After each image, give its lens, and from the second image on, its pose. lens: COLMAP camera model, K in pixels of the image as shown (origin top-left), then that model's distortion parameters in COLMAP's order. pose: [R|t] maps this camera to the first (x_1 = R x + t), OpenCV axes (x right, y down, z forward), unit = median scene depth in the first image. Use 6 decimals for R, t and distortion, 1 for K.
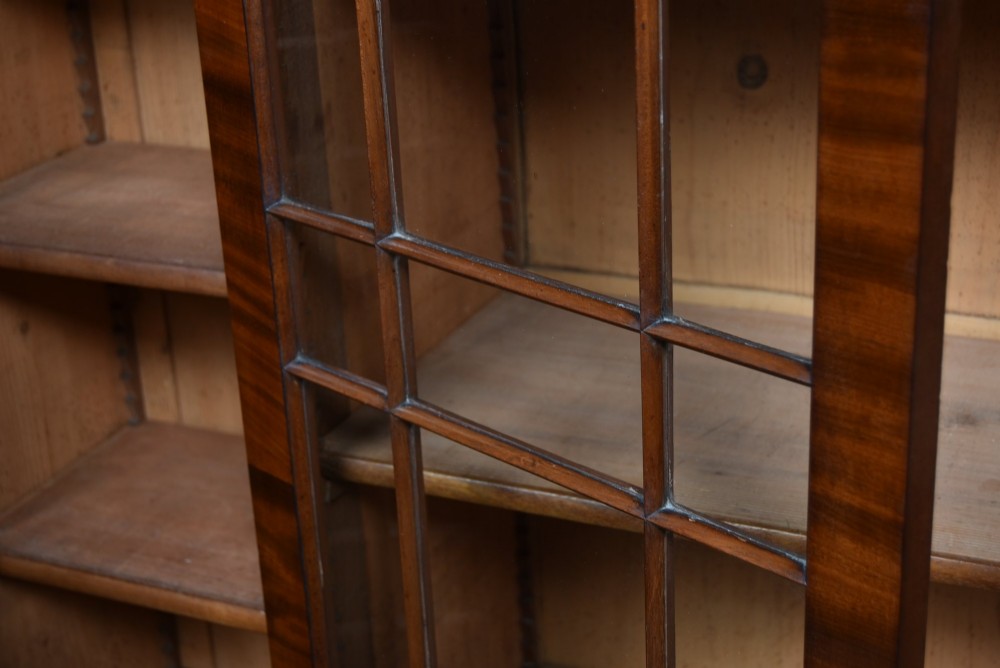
lens RADIAL K [[1729.9, 0, 500.0], [0, 1729.9, 334.0], [0, 0, 1]] dist [0.009065, 0.026111]
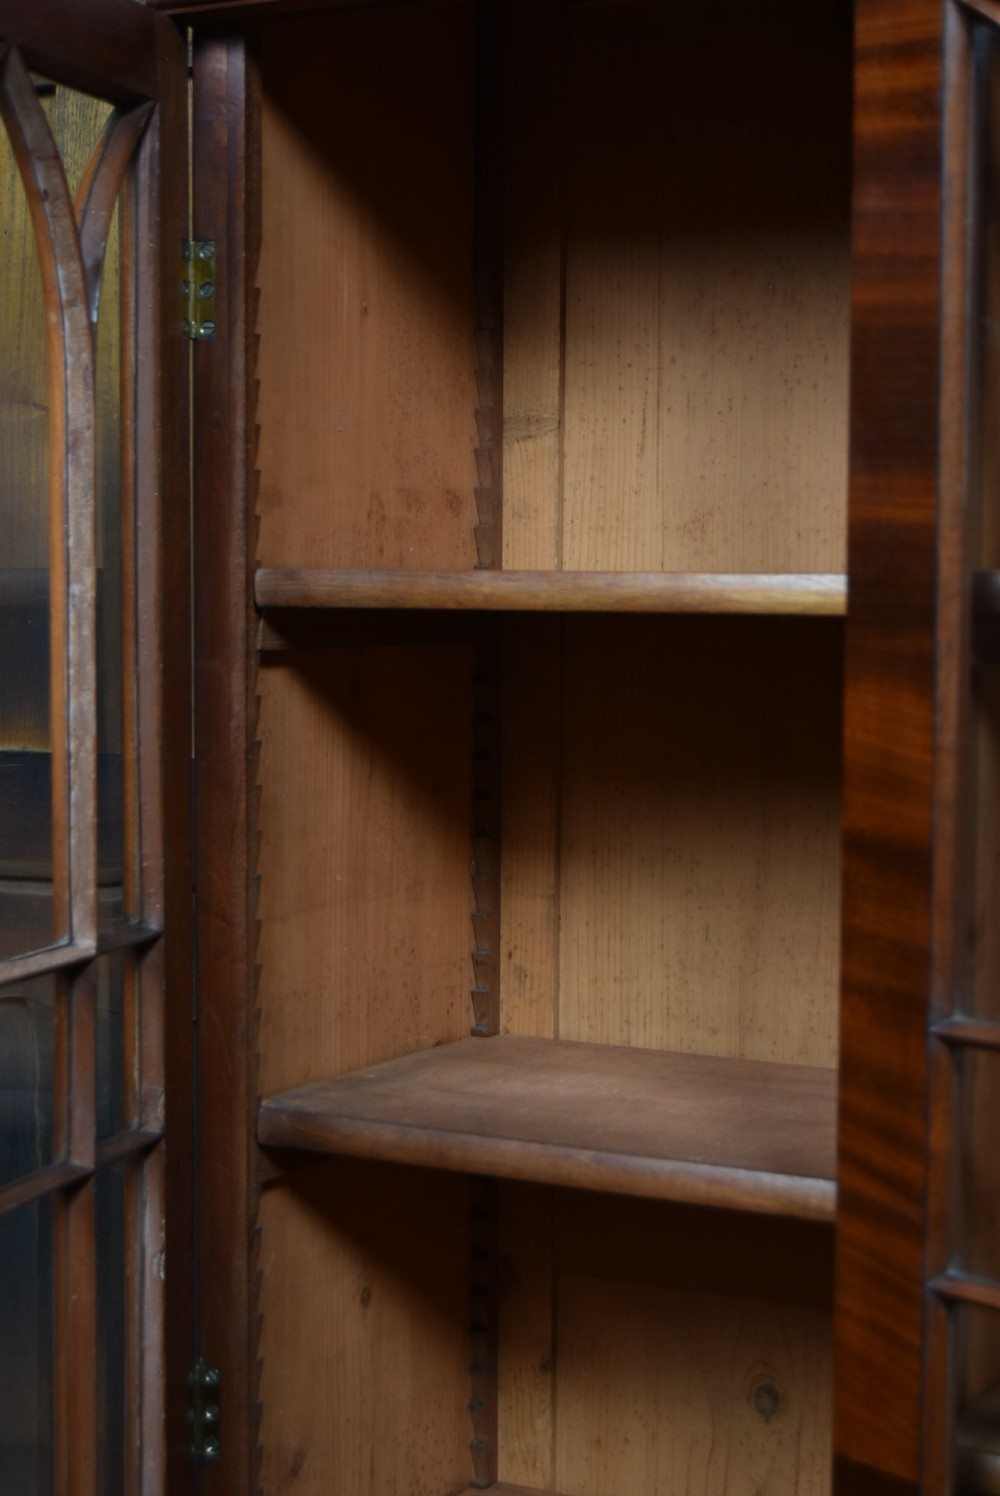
lens RADIAL K [[2587.9, 0, 500.0], [0, 2587.9, 748.0], [0, 0, 1]] dist [0.009065, 0.026111]
pose [[0.995501, 0.058372, -0.074638, -0.163632], [-0.079572, 0.942681, -0.324068, 0.114867], [0.051443, 0.328550, 0.943085, 0.007829]]
